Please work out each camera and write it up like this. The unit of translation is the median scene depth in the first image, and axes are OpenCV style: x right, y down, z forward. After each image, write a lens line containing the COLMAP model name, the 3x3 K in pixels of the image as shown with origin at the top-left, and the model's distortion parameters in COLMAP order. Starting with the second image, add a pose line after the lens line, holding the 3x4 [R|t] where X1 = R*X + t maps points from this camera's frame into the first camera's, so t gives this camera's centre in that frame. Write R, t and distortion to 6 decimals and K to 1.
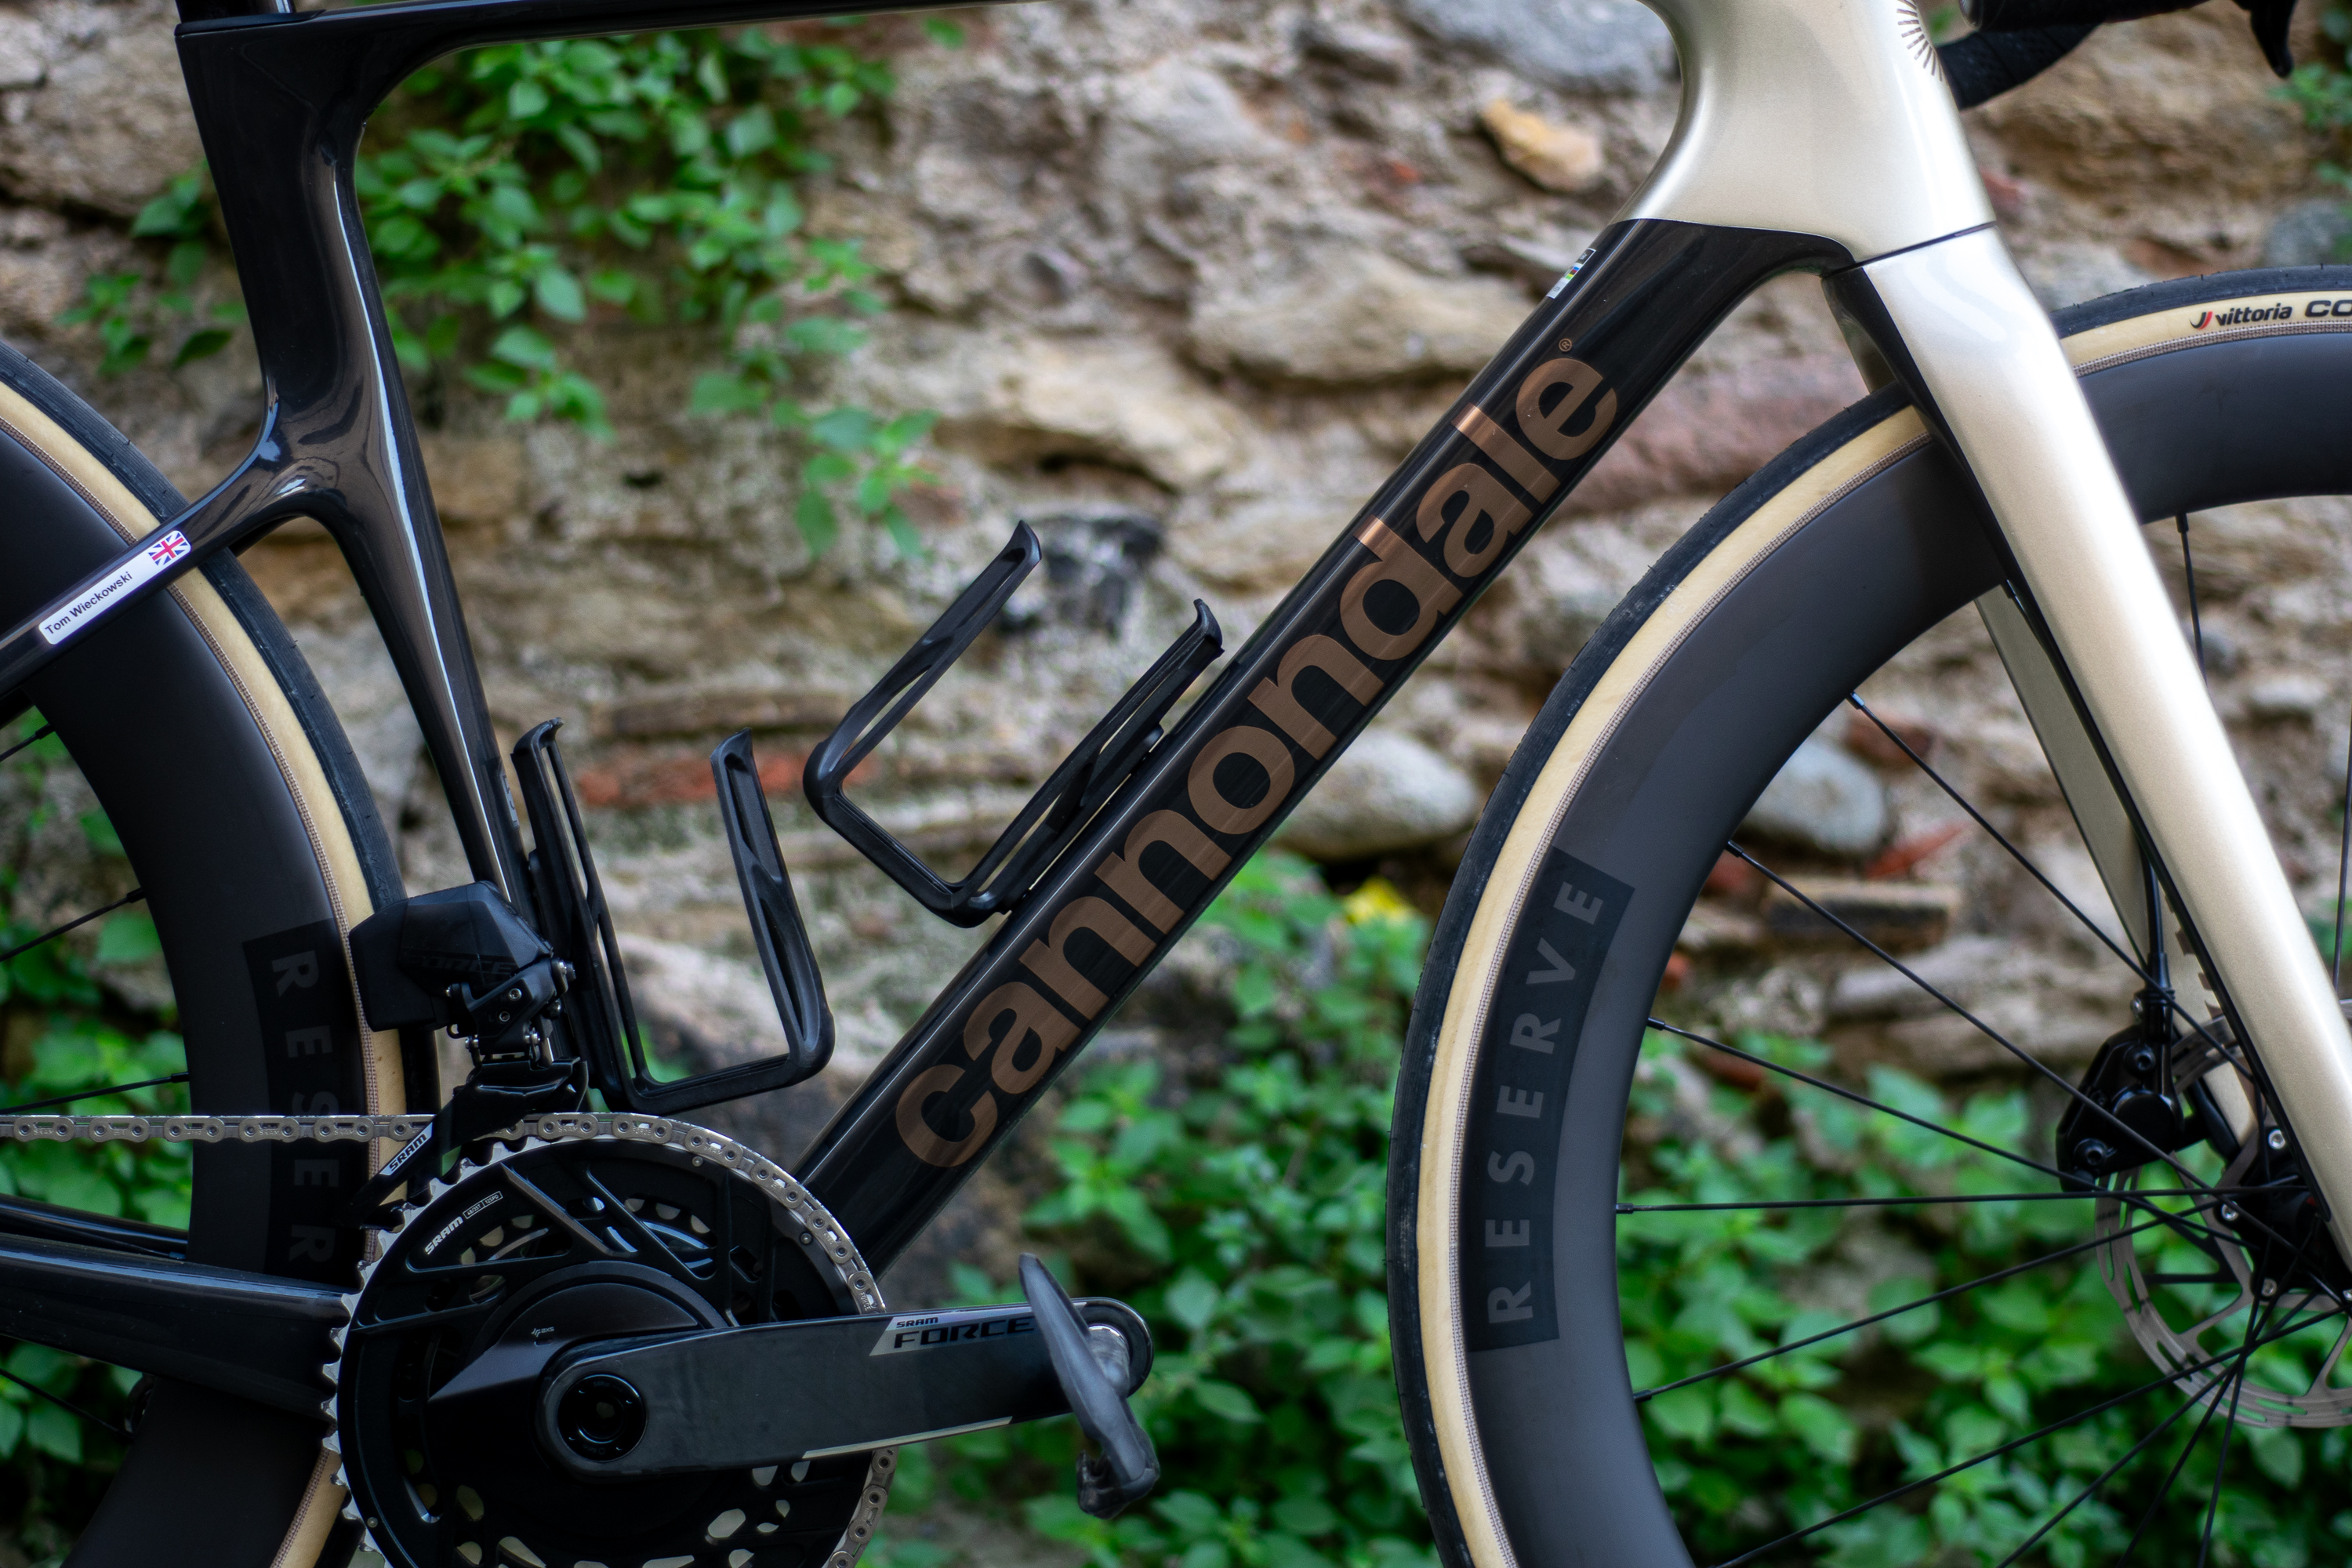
lens RADIAL K [[5313.2, 0, 1176.0], [0, 5313.2, 784.0], [0, 0, 1]] dist [-0.050493, -0.134622]
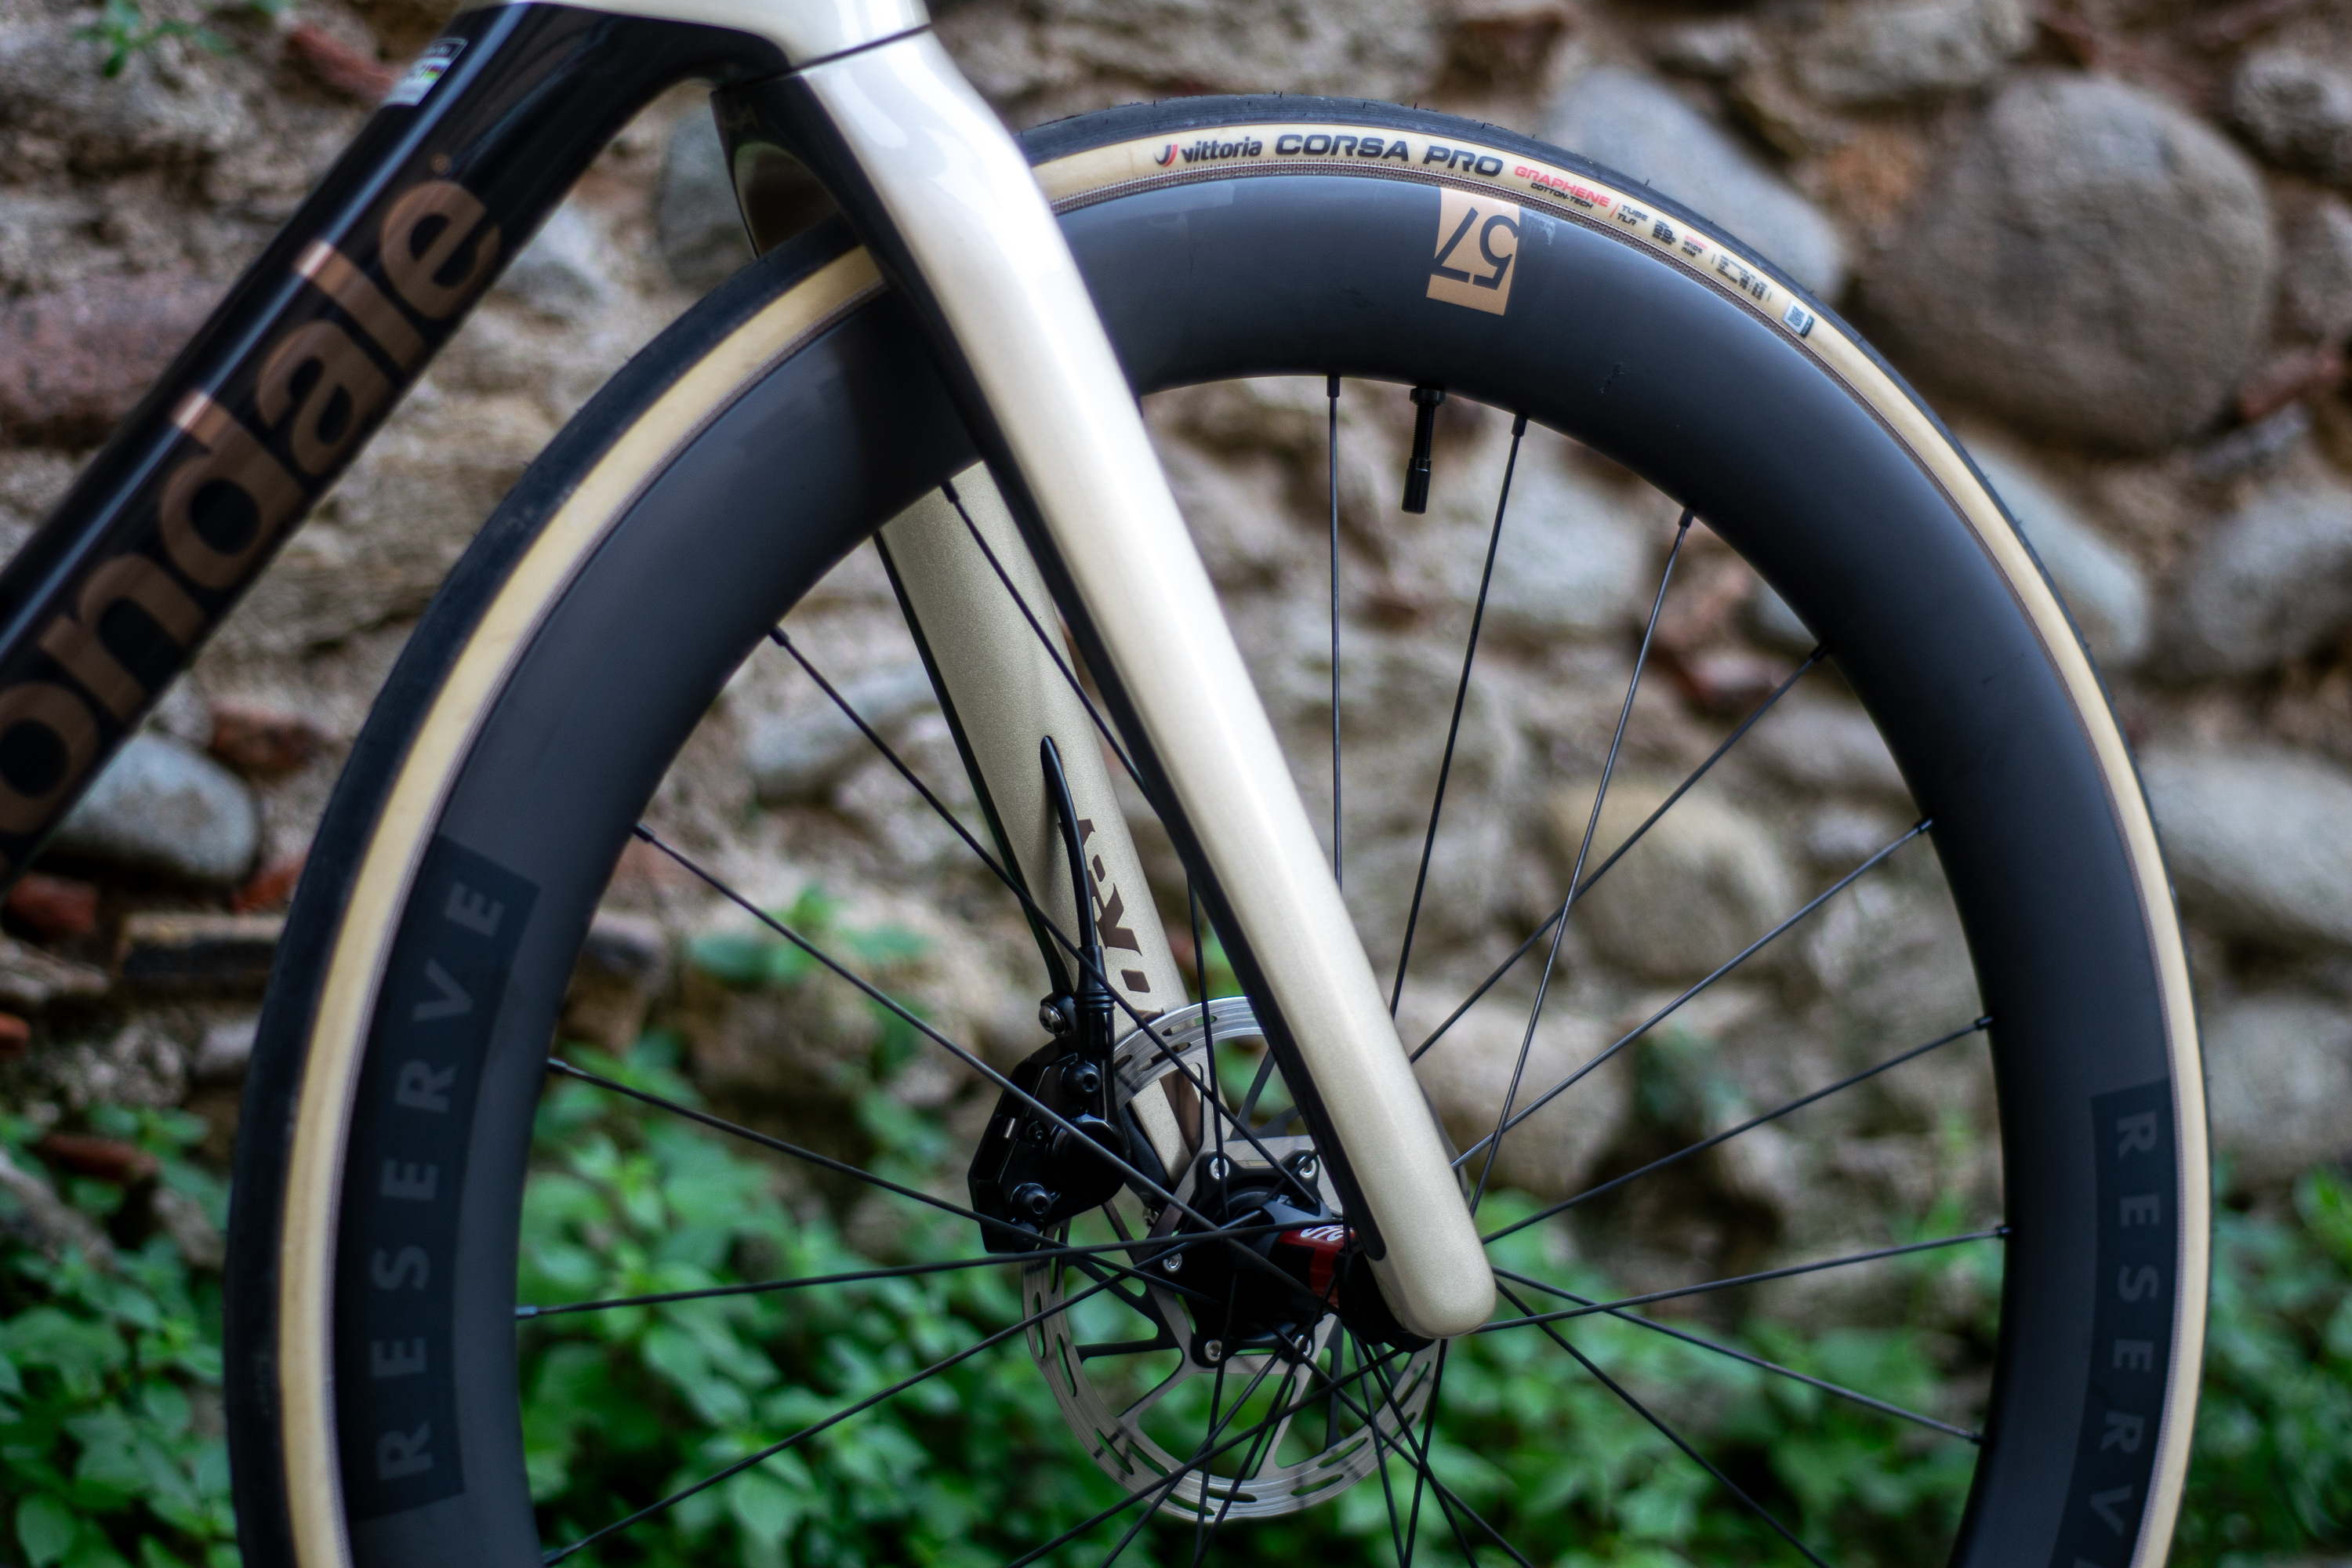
lens RADIAL K [[5313.2, 0, 1176.0], [0, 5313.2, 784.0], [0, 0, 1]] dist [-0.050493, -0.134622]
pose [[0.871185, -0.030175, 0.490027, -0.203823], [0.038930, 0.999212, -0.007682, 0.014352], [-0.489410, 0.025769, 0.871673, 0.297157]]
